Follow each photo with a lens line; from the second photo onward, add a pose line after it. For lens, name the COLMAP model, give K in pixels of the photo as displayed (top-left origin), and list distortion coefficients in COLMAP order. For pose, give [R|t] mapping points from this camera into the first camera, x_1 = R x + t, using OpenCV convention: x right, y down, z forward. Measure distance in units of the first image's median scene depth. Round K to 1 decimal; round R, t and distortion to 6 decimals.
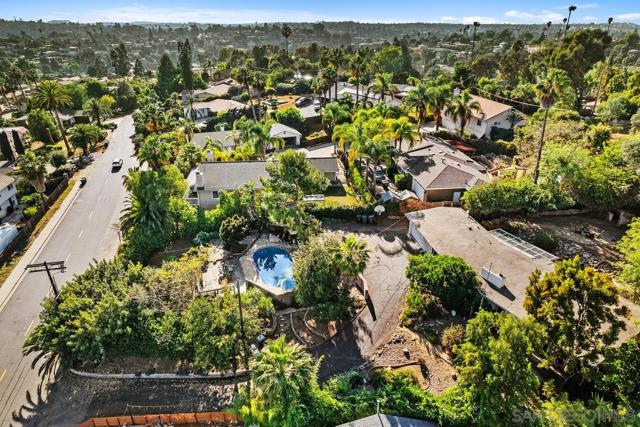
lens RADIAL K [[408.6, 0, 316.2], [0, 408.6, 214.9], [0, 0, 1]] dist [-0.072369, 0.062208]
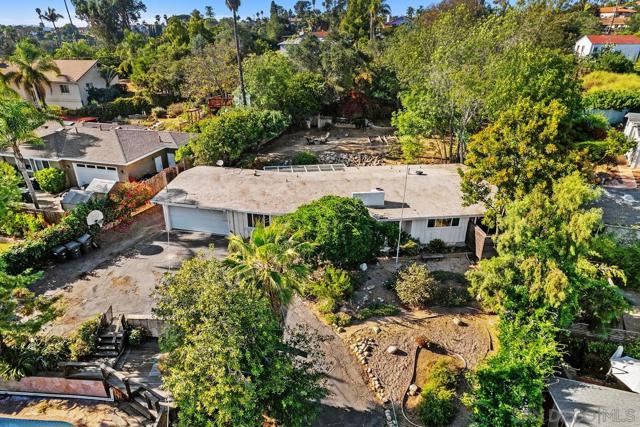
lens RADIAL K [[408.6, 0, 316.2], [0, 408.6, 214.9], [0, 0, 1]] dist [-0.072369, 0.062208]
pose [[0.385893, -0.400443, 0.831103, -0.194096], [0.401727, 0.883923, 0.239366, -0.030548], [-0.830483, 0.241507, 0.501968, 0.563530]]
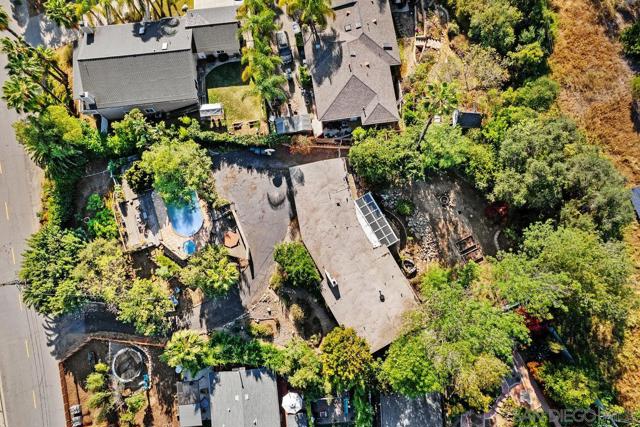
lens RADIAL K [[408.6, 0, 316.2], [0, 408.6, 214.9], [0, 0, 1]] dist [-0.072369, 0.062208]
pose [[0.999932, -0.011620, 0.000651, 0.310252], [0.006198, 0.579004, 0.815301, -0.876155], [-0.009851, -0.815242, 0.579037, 0.298565]]
